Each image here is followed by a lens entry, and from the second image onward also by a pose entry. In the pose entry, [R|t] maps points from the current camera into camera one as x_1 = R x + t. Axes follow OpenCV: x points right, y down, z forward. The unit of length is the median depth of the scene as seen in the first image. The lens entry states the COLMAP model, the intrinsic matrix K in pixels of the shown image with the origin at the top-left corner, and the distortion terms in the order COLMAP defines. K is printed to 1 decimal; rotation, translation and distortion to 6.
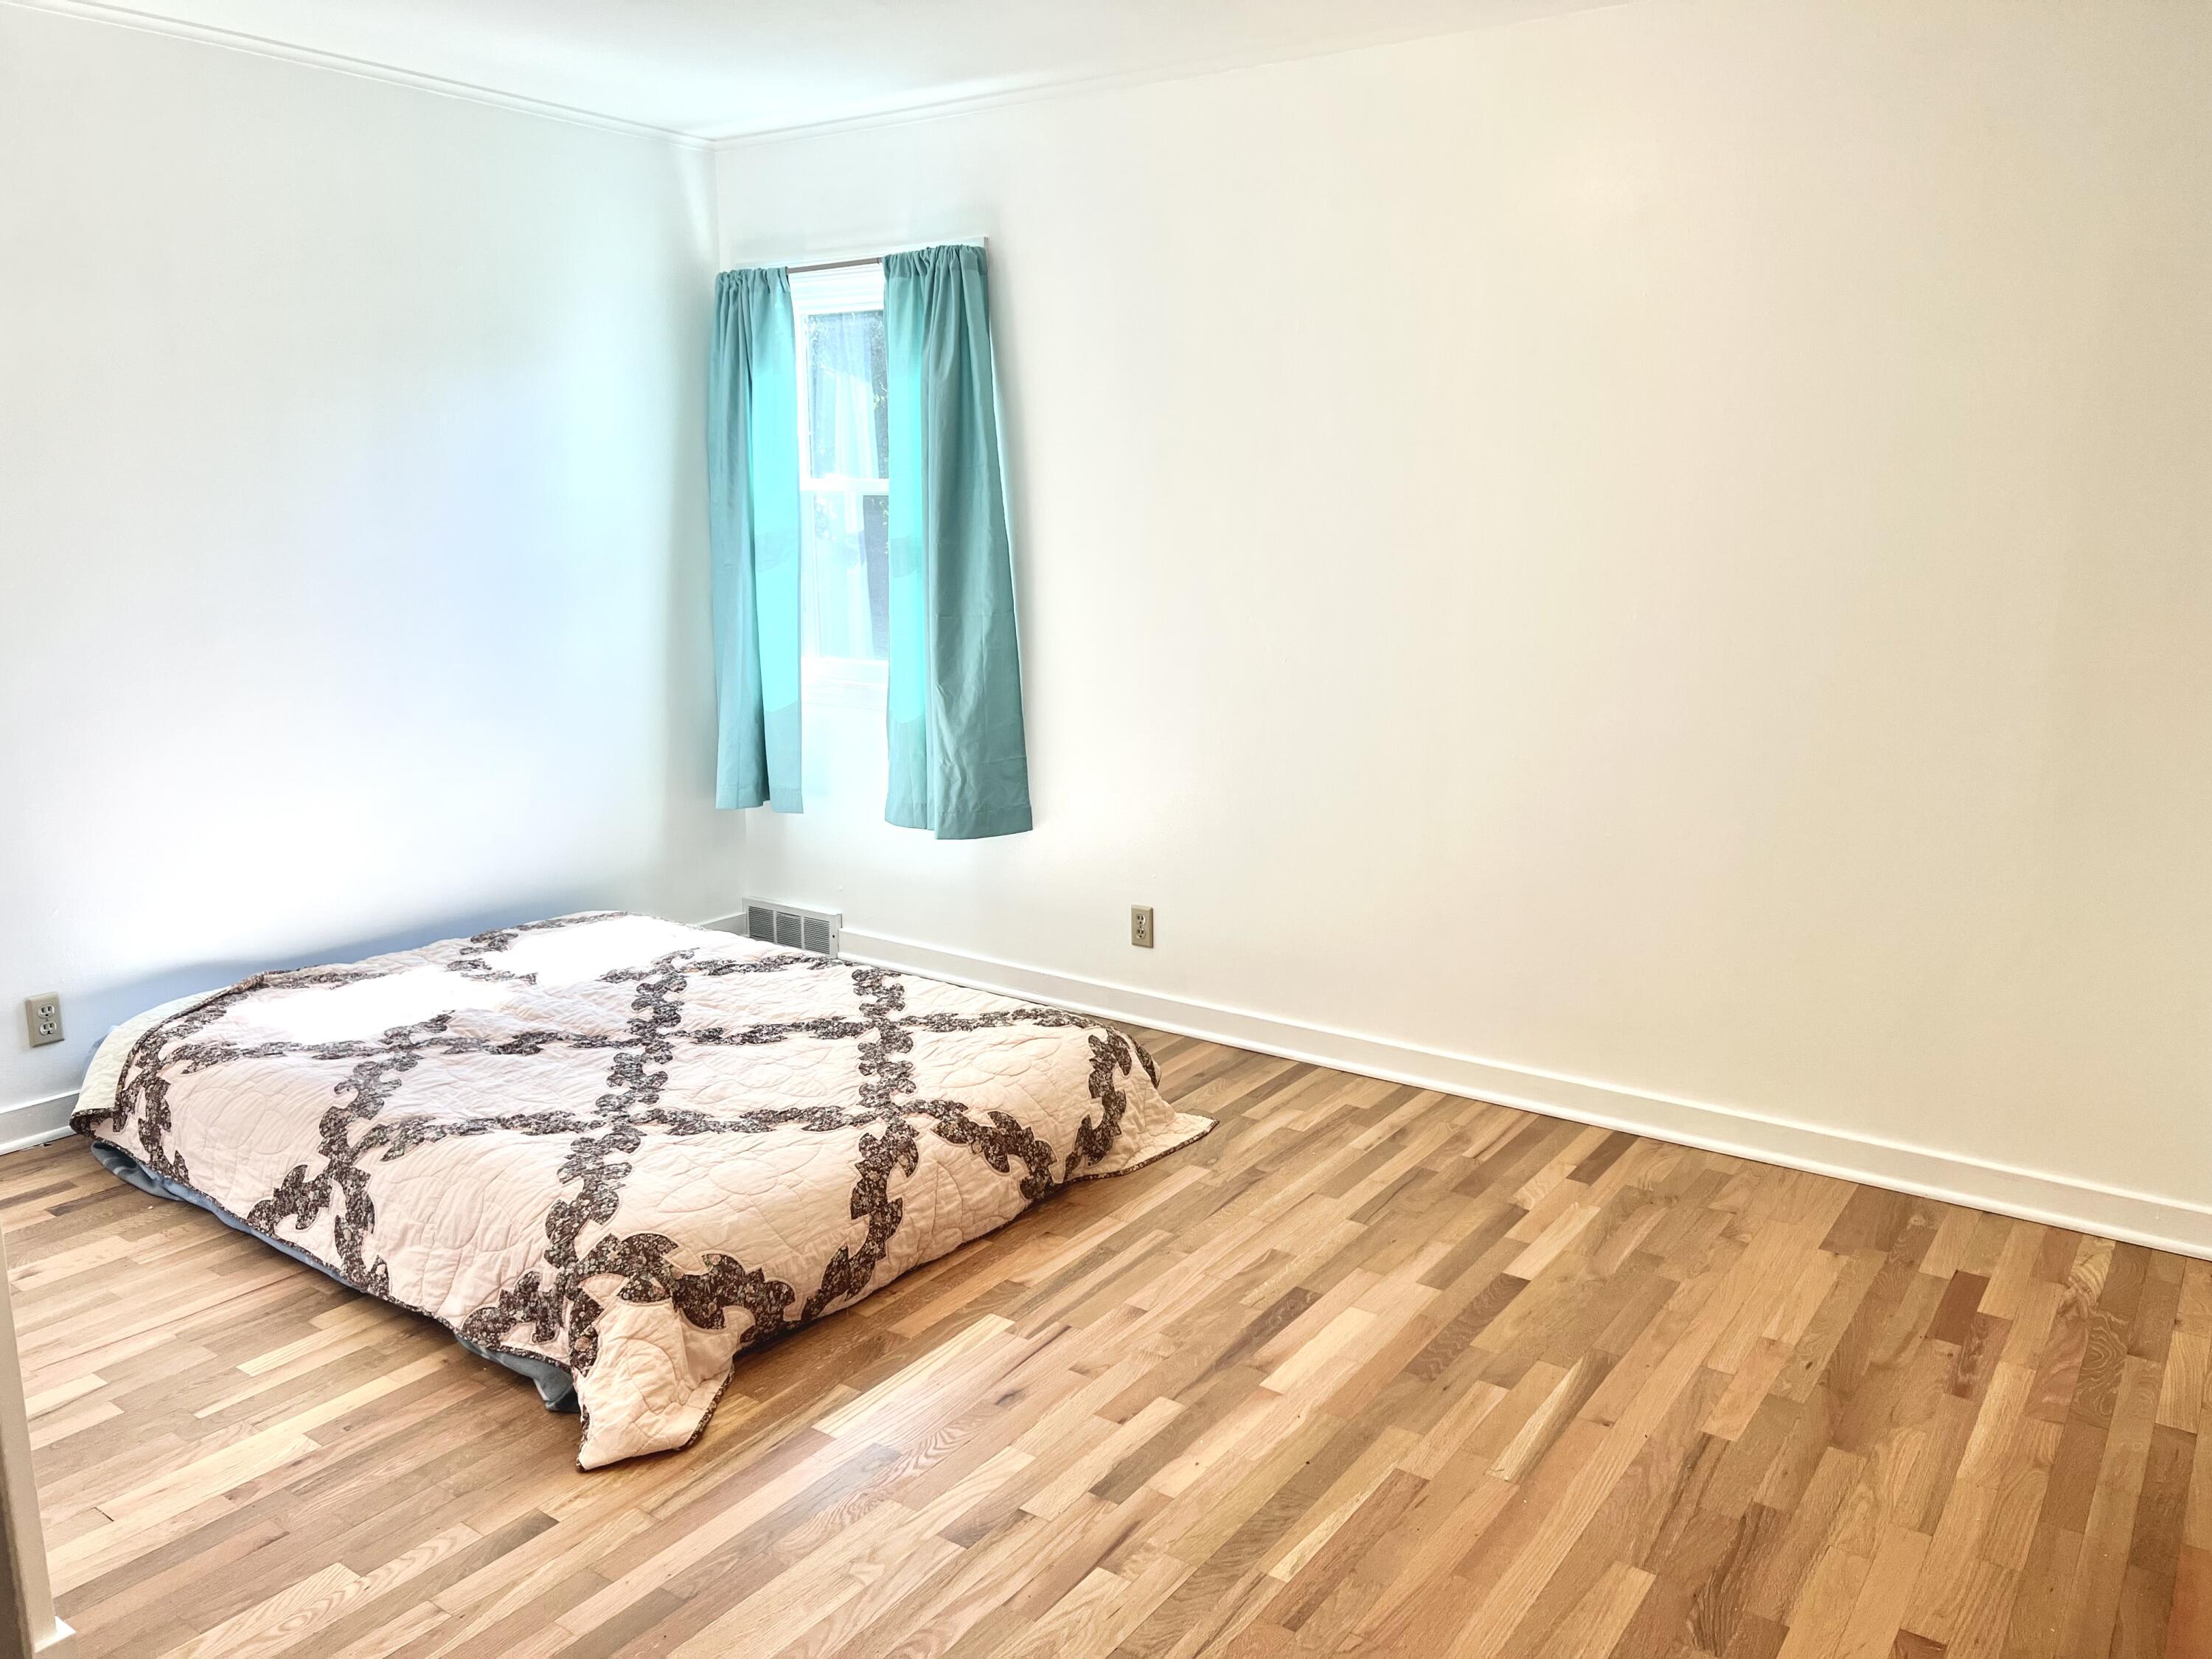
lens RADIAL K [[1679.6, 0, 1106.1], [0, 1679.6, 830.8], [0, 0, 1]] dist [0.060330, -0.067807]
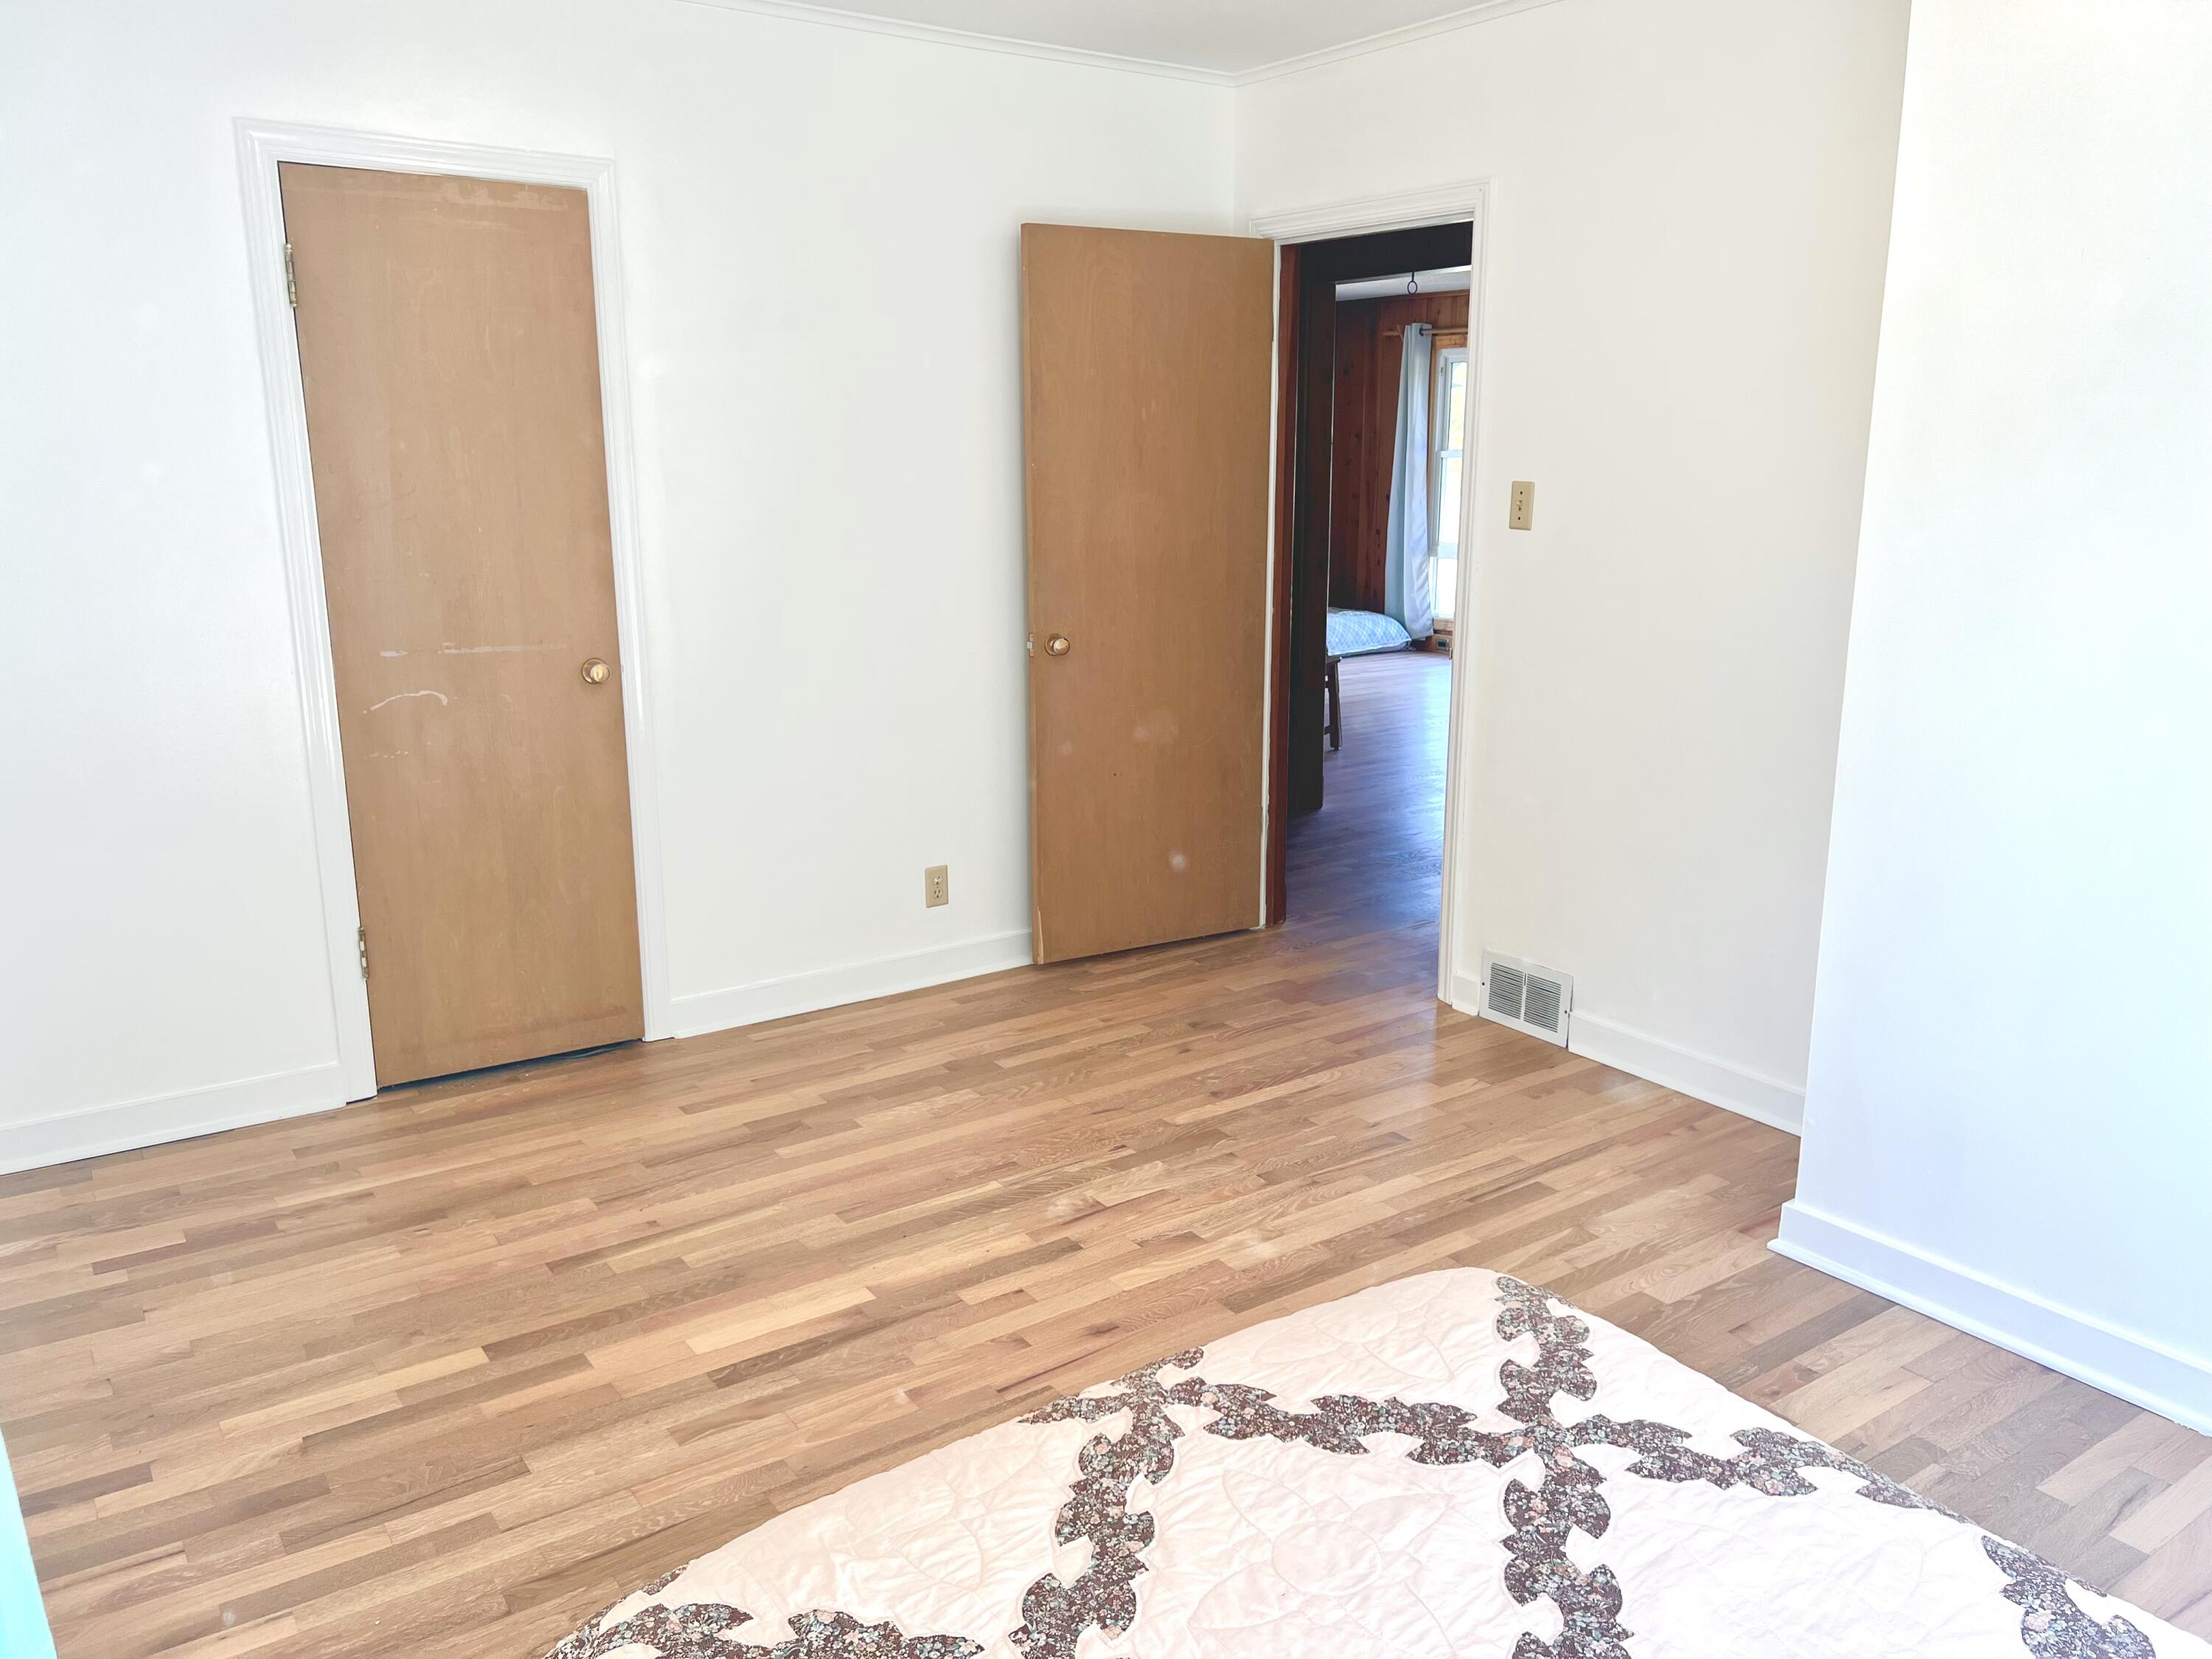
lens RADIAL K [[1679.6, 0, 1108.4], [0, 1679.6, 829.3], [0, 0, 1]] dist [0.060330, -0.067807]
pose [[-0.942992, -0.077068, 0.323769, -0.364356], [0.063456, 0.913339, 0.402225, -0.355573], [-0.326709, 0.399840, -0.856381, 1.722812]]
